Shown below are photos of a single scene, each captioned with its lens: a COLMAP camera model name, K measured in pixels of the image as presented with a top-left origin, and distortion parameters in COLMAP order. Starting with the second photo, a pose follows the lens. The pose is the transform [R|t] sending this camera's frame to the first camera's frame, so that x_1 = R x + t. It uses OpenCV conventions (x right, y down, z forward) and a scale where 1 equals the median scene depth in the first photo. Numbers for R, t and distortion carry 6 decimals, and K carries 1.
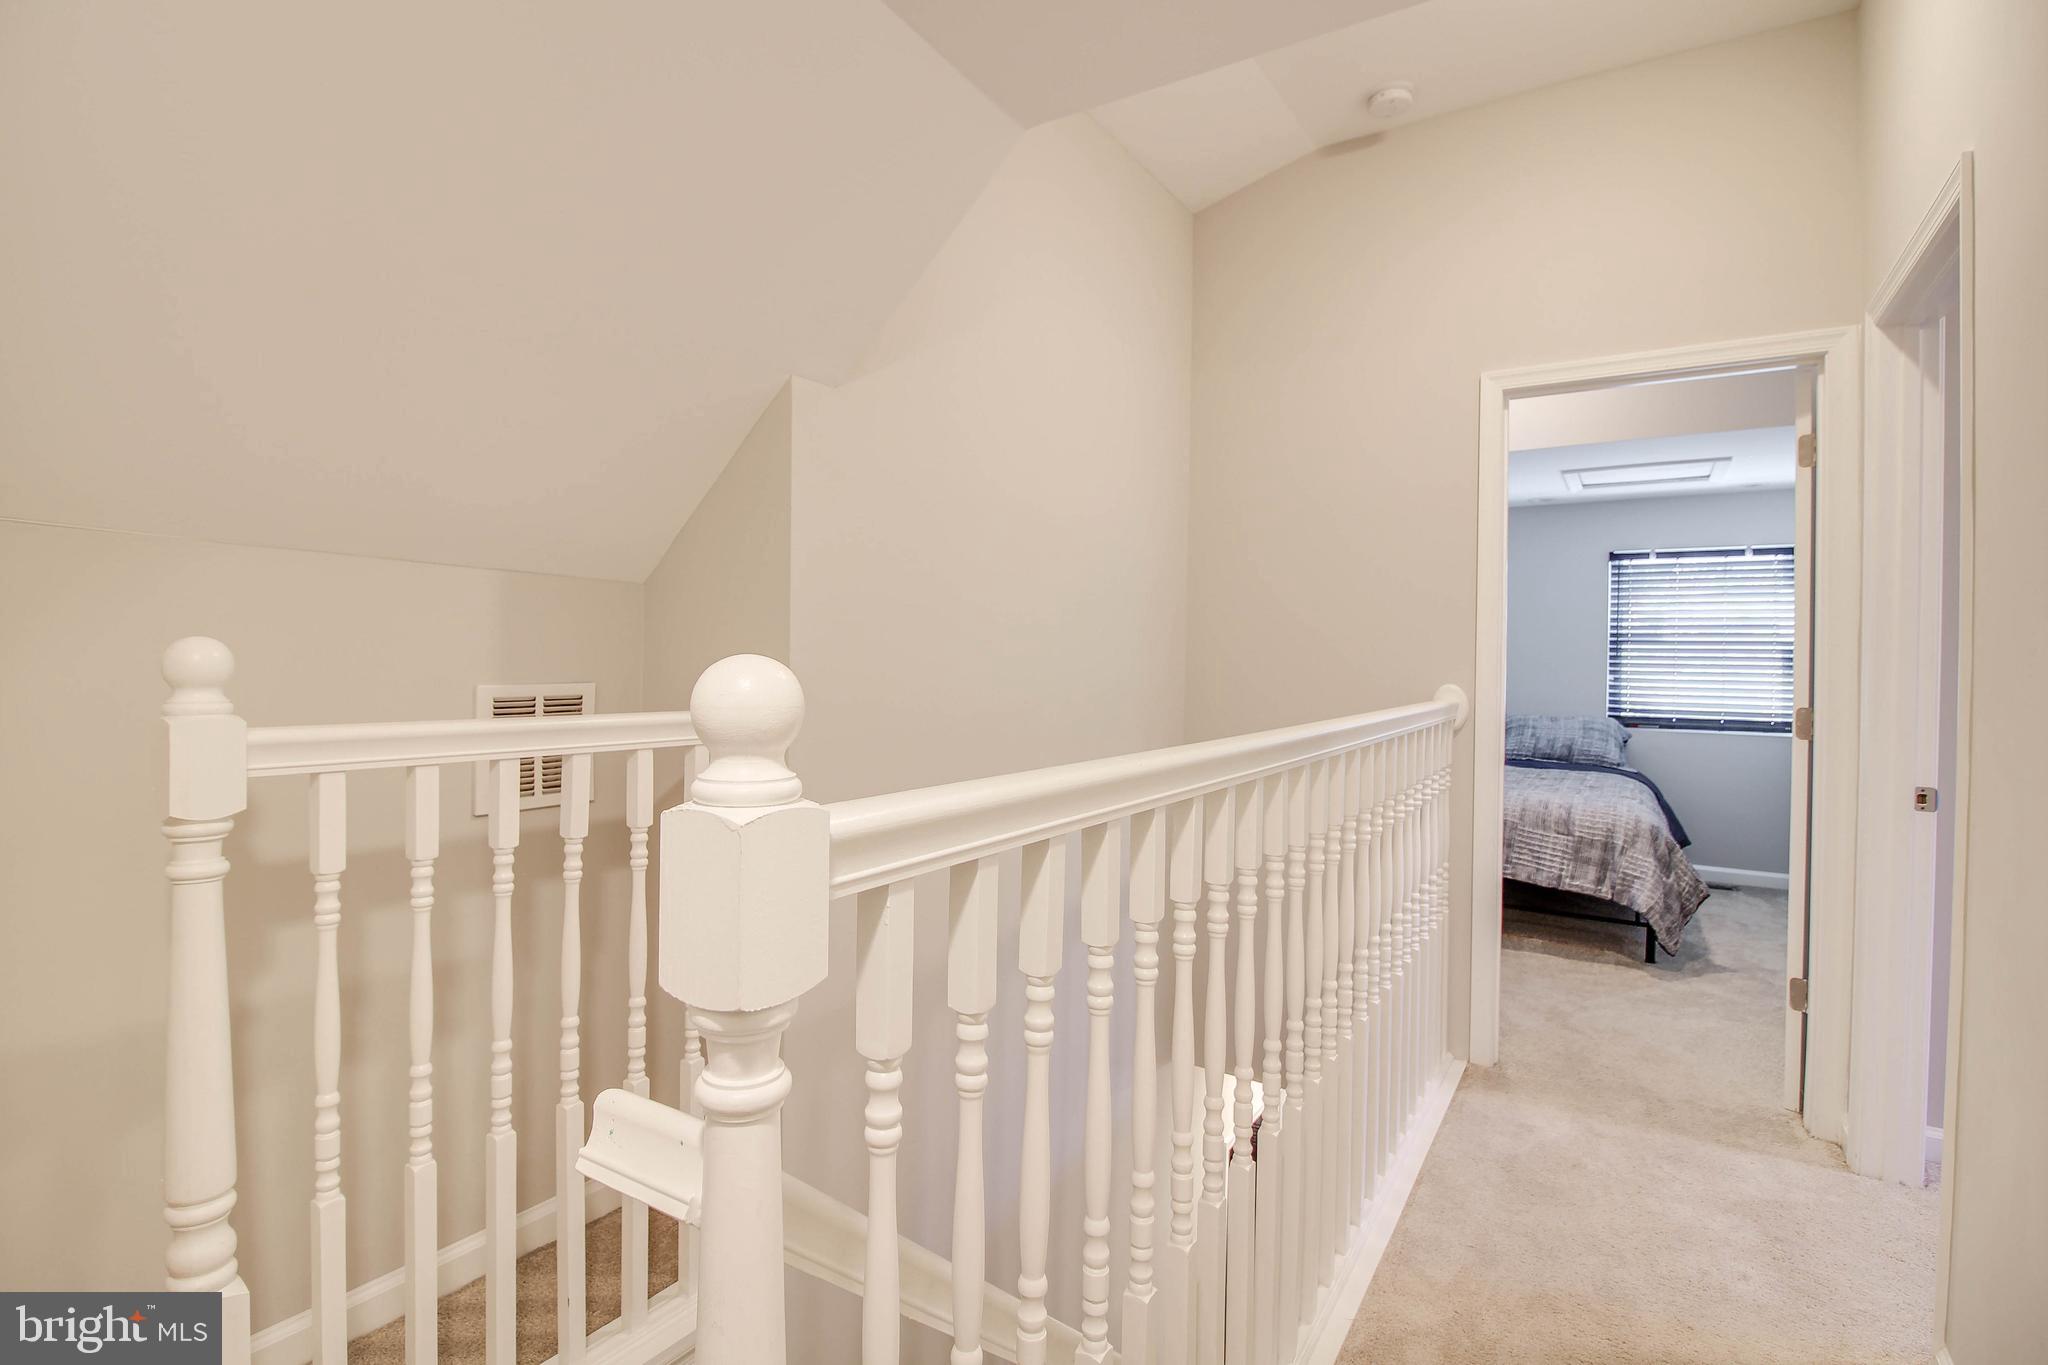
lens RADIAL K [[975.0, 0, 1027.7], [0, 975.0, 667.4], [0, 0, 1]] dist [0.001101, -0.013735]
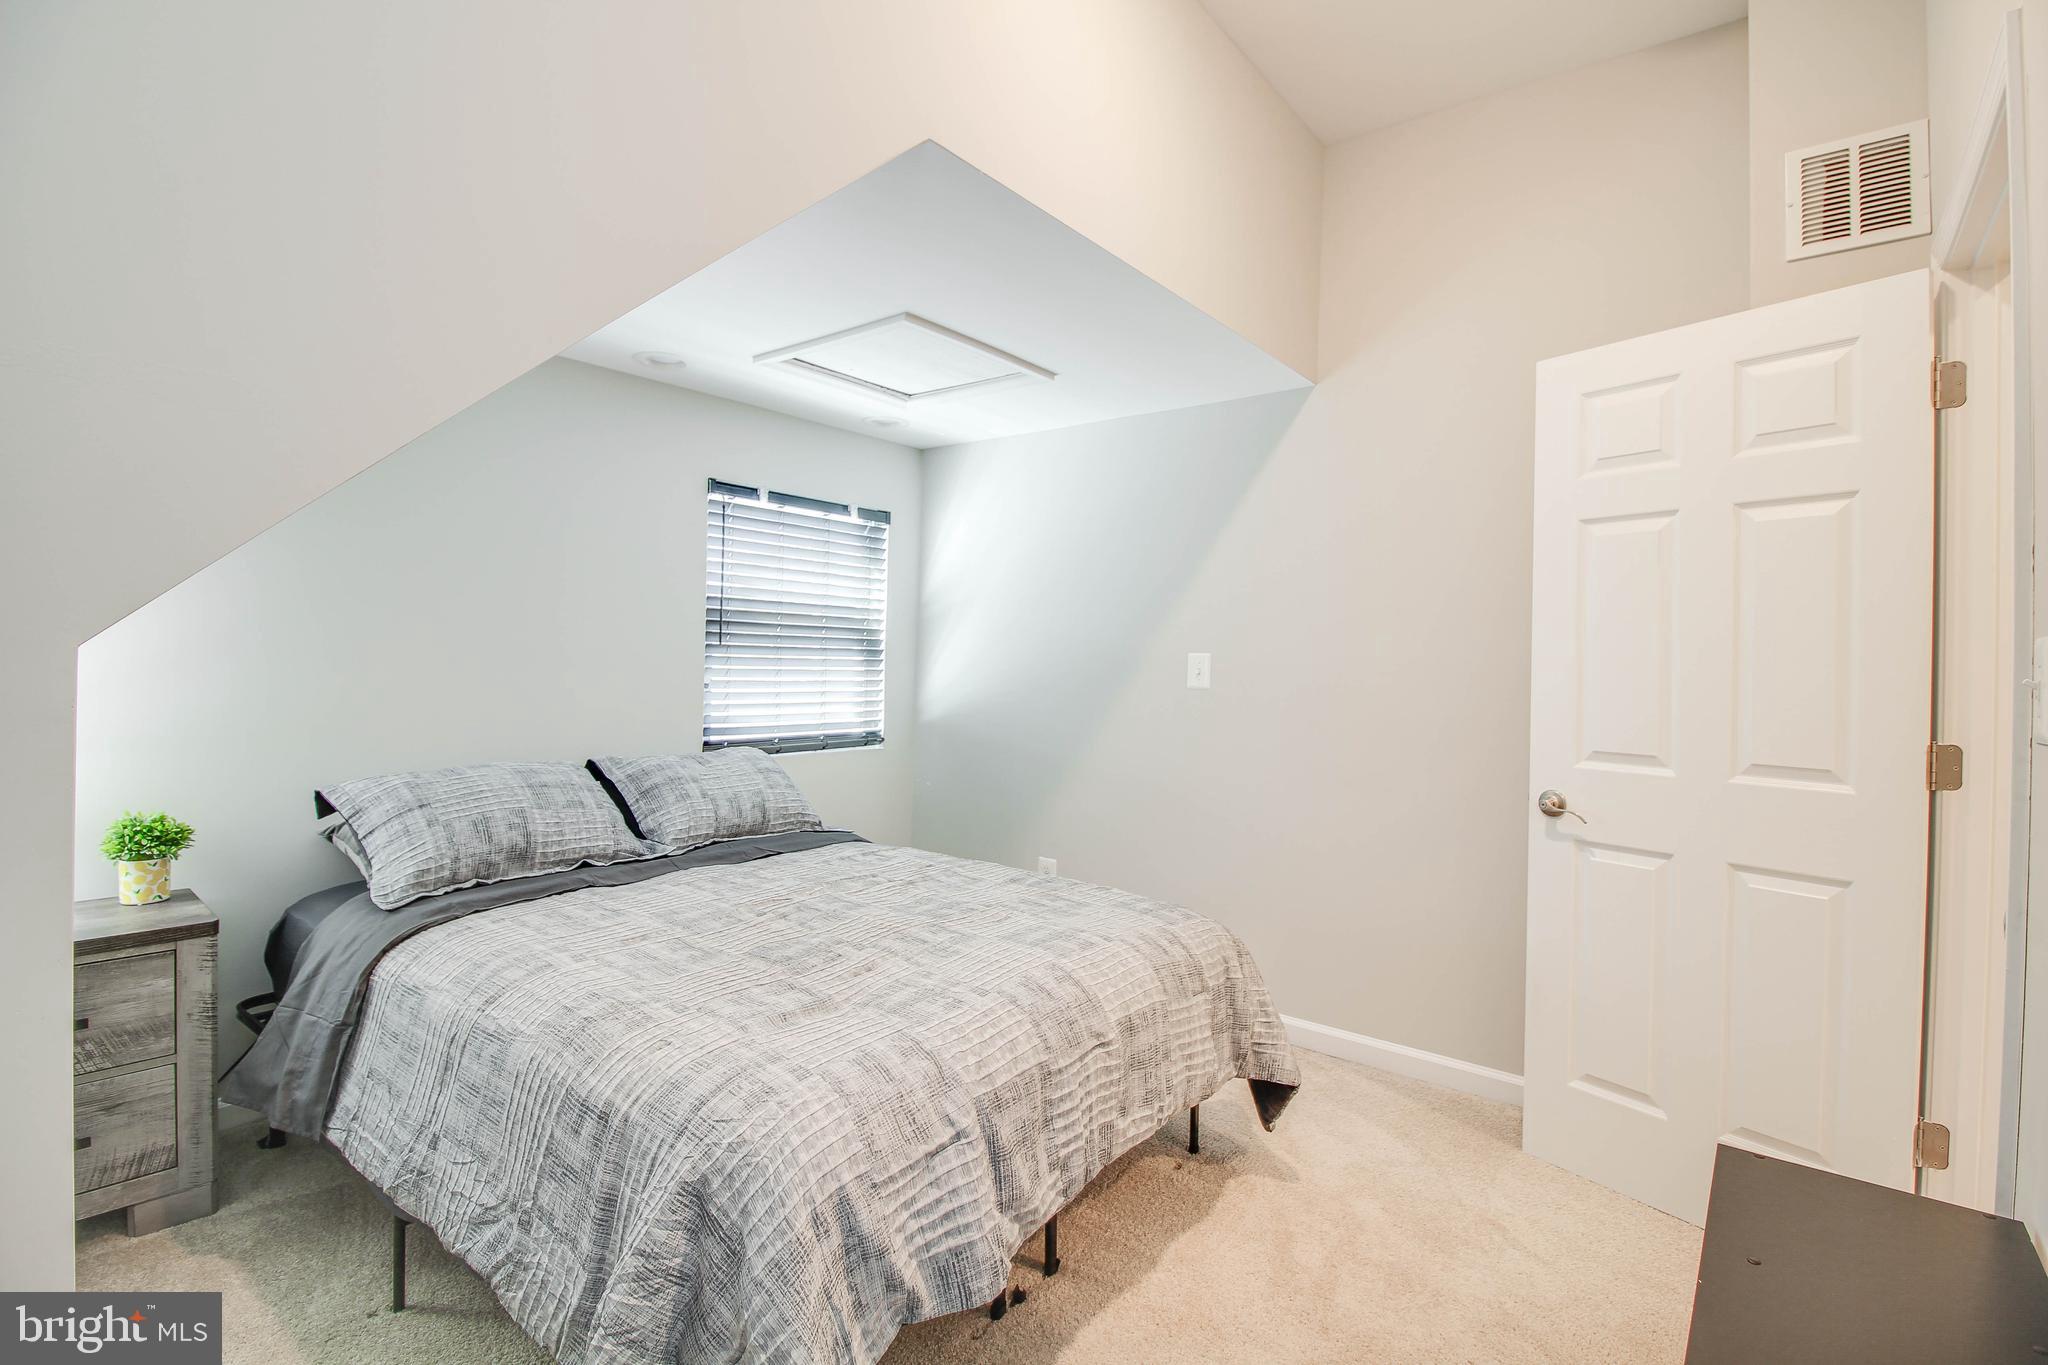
lens RADIAL K [[942.3, 0, 1019.5], [0, 942.3, 665.1], [0, 0, 1]] dist [-0.009453, -0.000694]
pose [[0.102312, -0.018340, 0.994583, 0.023384], [-0.011022, 0.999748, 0.019569, -0.014264], [-0.994691, -0.012965, 0.102084, 0.807675]]
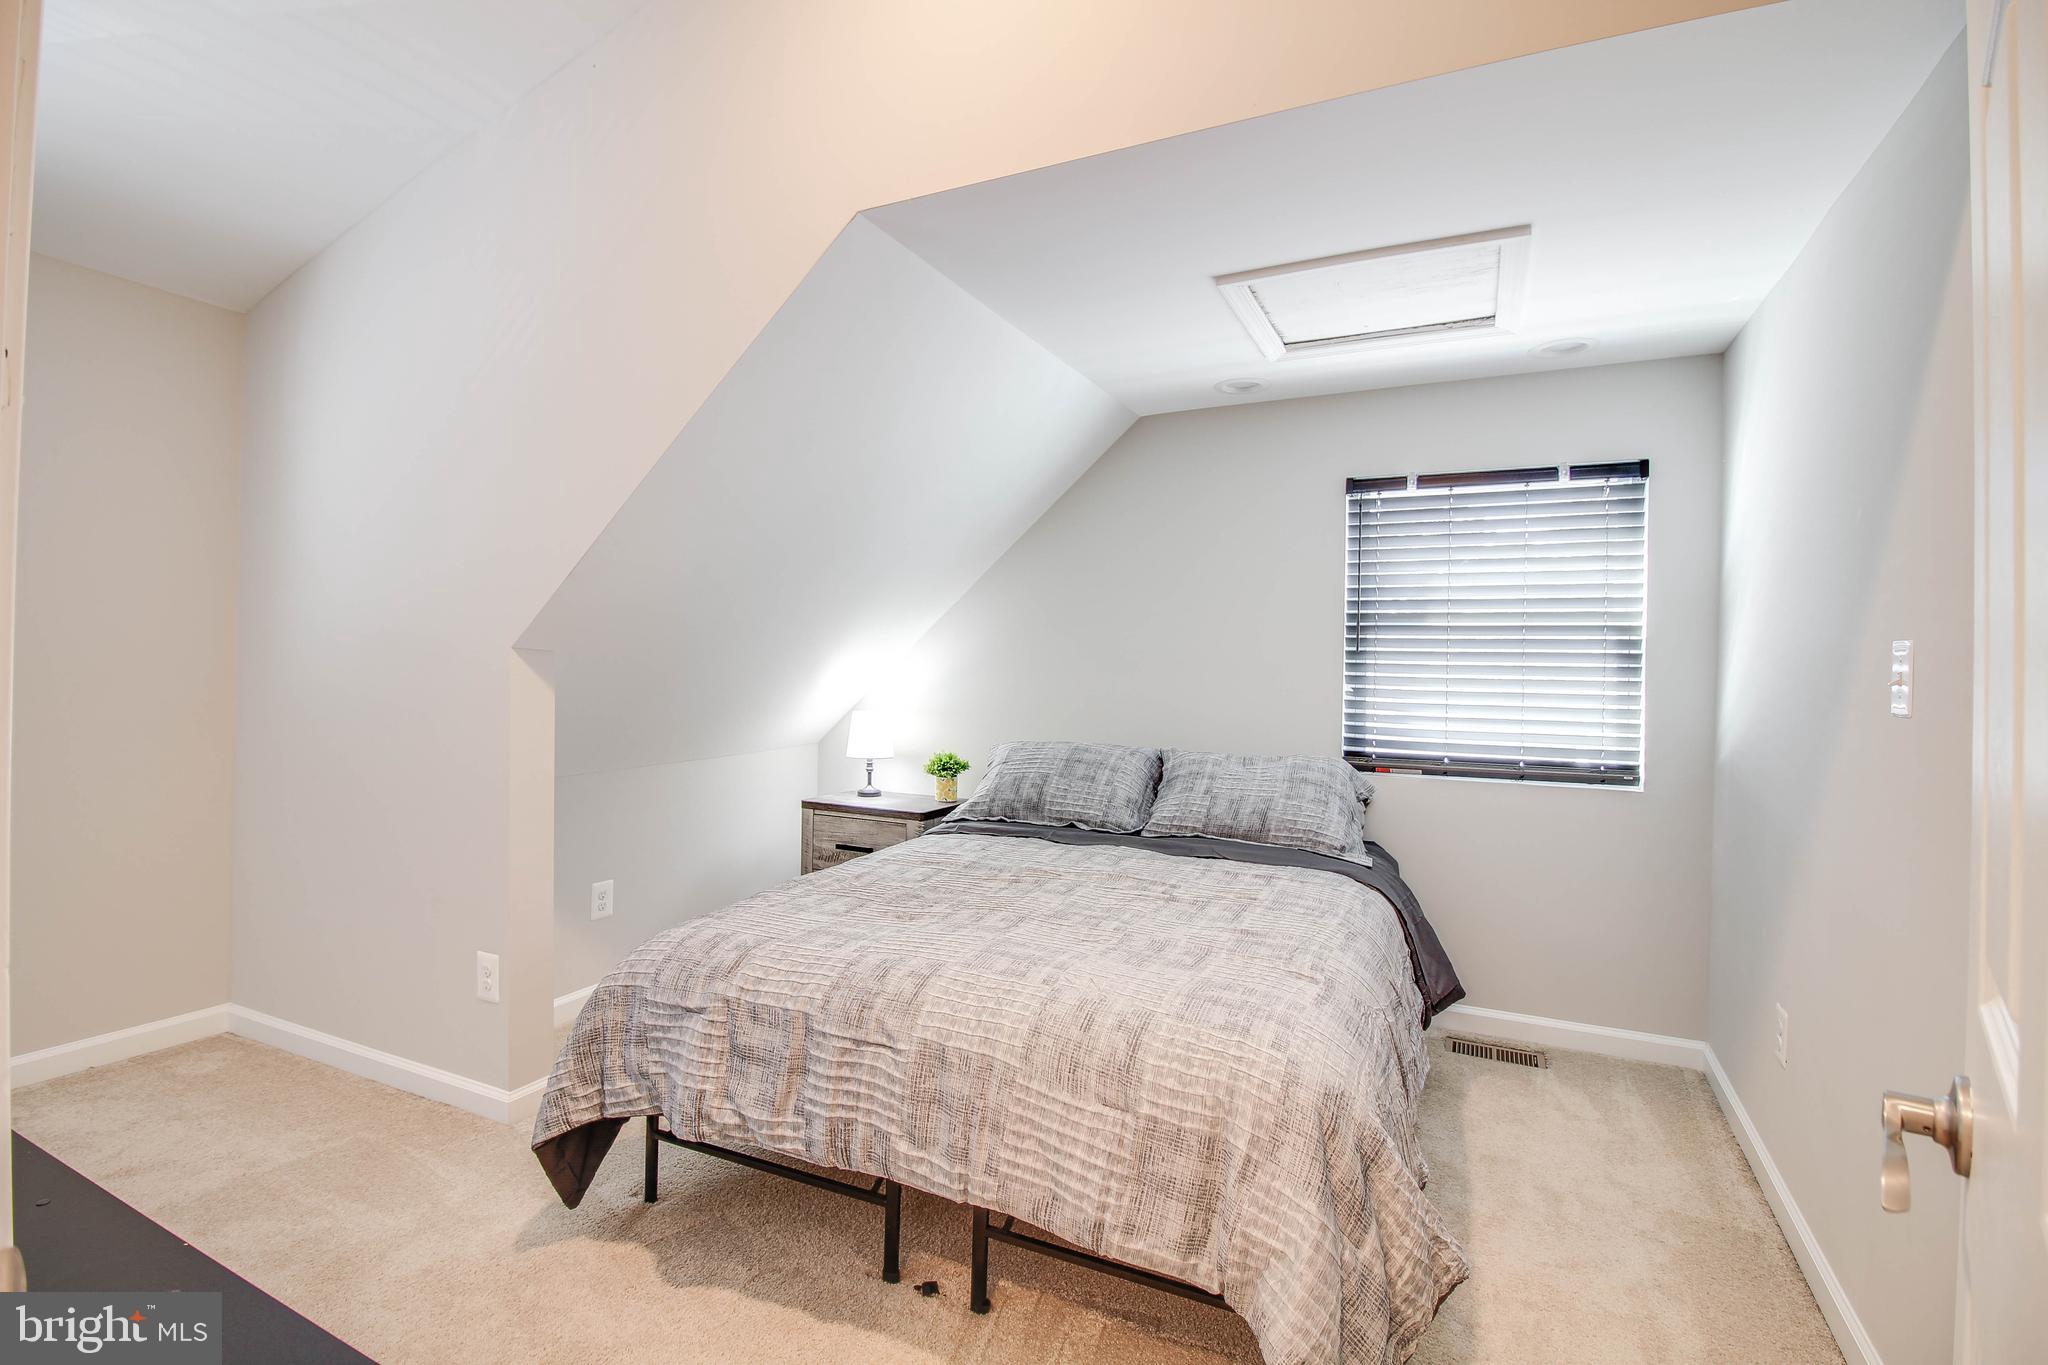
lens RADIAL K [[942.3, 0, 1019.5], [0, 942.3, 665.1], [0, 0, 1]] dist [-0.009453, -0.000694]
pose [[0.993735, -0.000216, 0.111759, 0.363376], [0.000391, 0.999999, -0.001542, -0.003020], [-0.111758, 0.001576, 0.993734, 0.488551]]
